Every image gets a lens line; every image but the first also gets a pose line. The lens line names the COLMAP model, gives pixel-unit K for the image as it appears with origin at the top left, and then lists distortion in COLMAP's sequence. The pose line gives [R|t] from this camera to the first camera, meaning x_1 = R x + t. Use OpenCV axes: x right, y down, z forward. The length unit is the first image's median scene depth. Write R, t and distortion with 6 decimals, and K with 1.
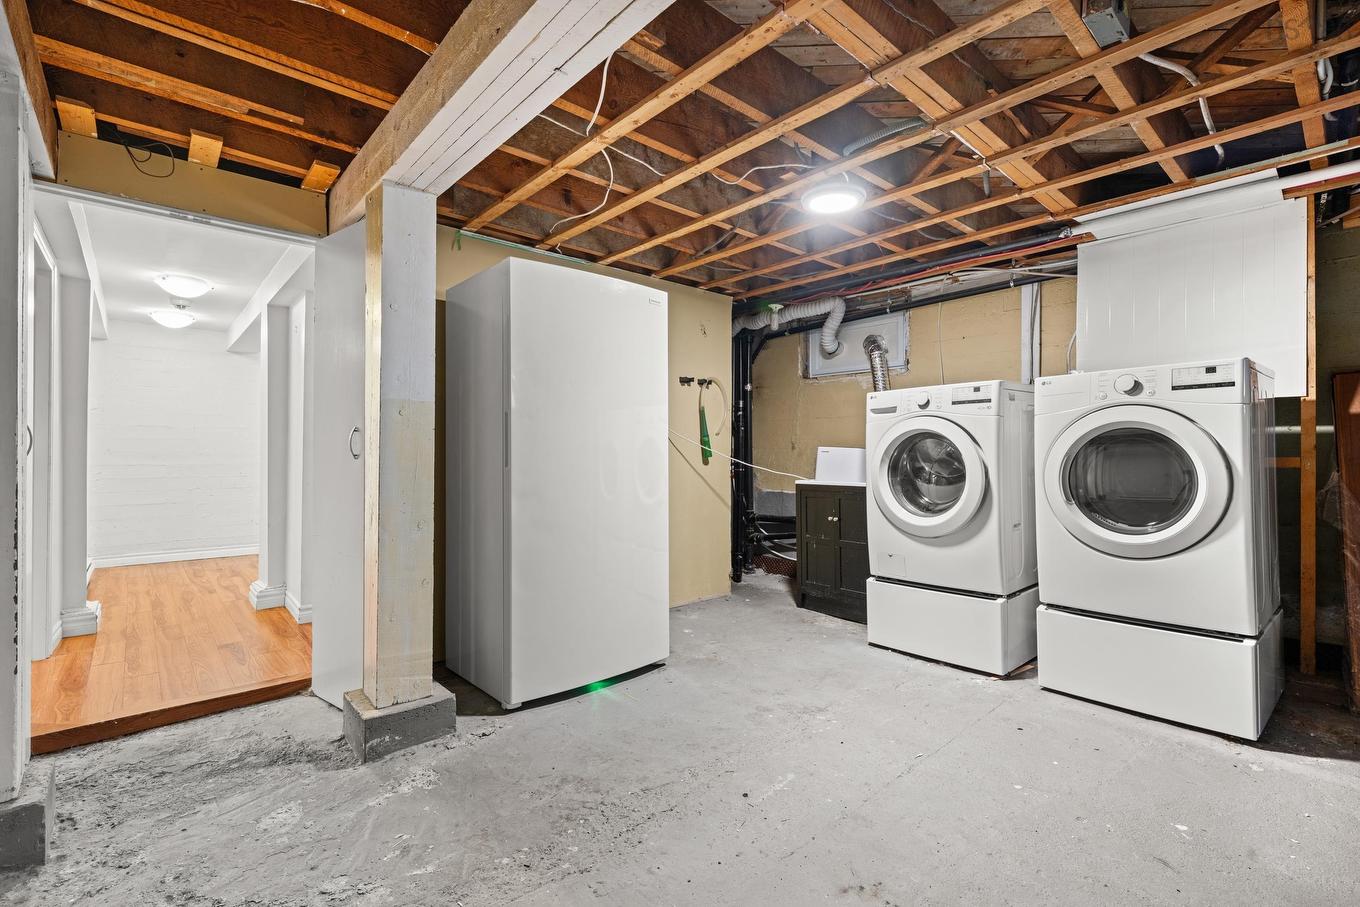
lens RADIAL K [[608.9, 0, 680.0], [0, 608.9, 453.5], [0, 0, 1]] dist [0.002145, 0.000398]
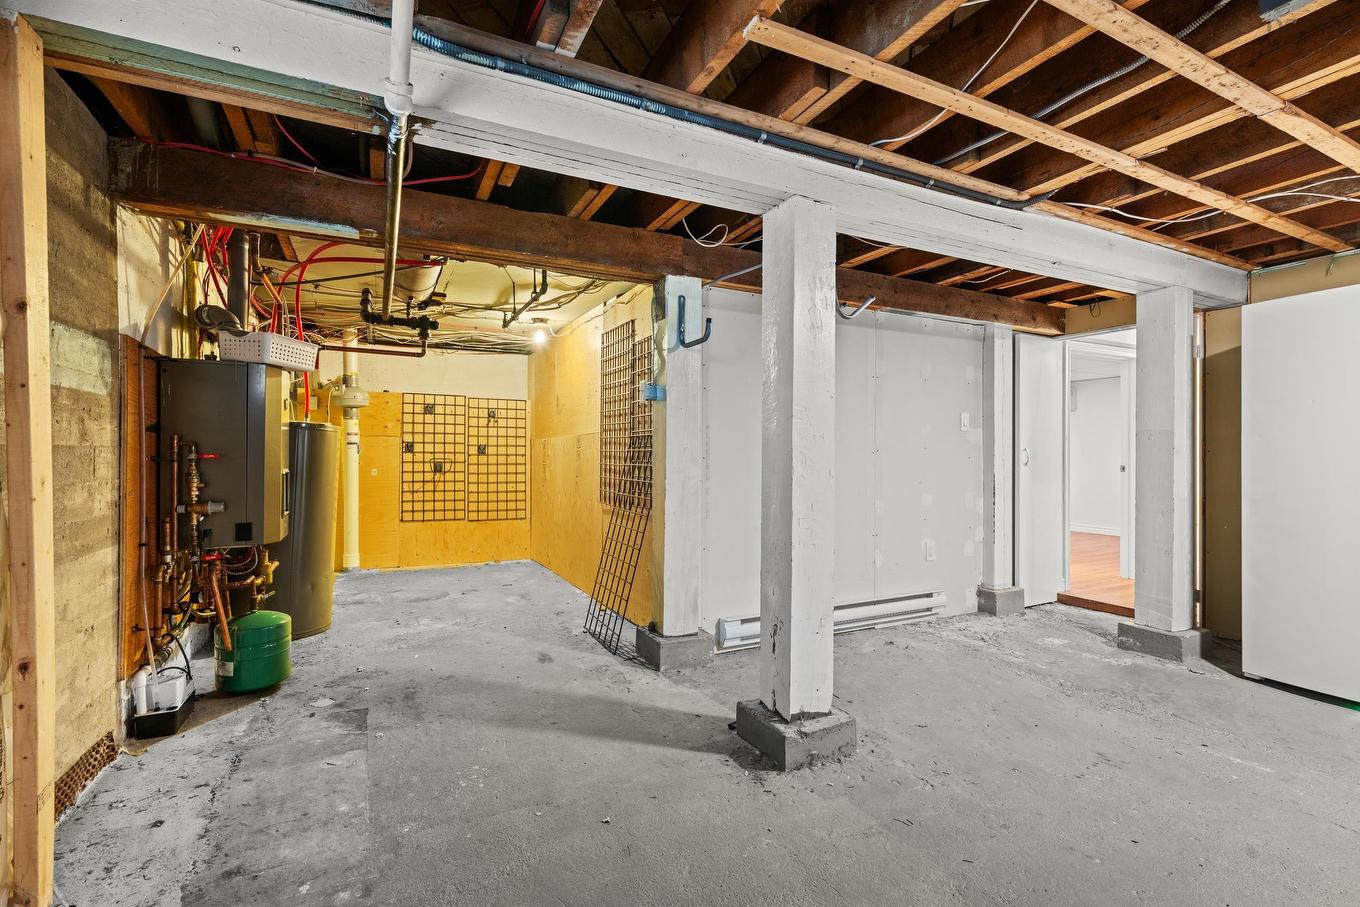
lens RADIAL K [[626.4, 0, 680.0], [0, 626.4, 453.5], [0, 0, 1]] dist [0.000260, 0.000047]
pose [[-0.261452, -0.006302, -0.965196, 1.428838], [-0.007708, 0.999960, -0.004441, -0.011083], [0.965186, 0.006279, -0.261490, 0.274435]]
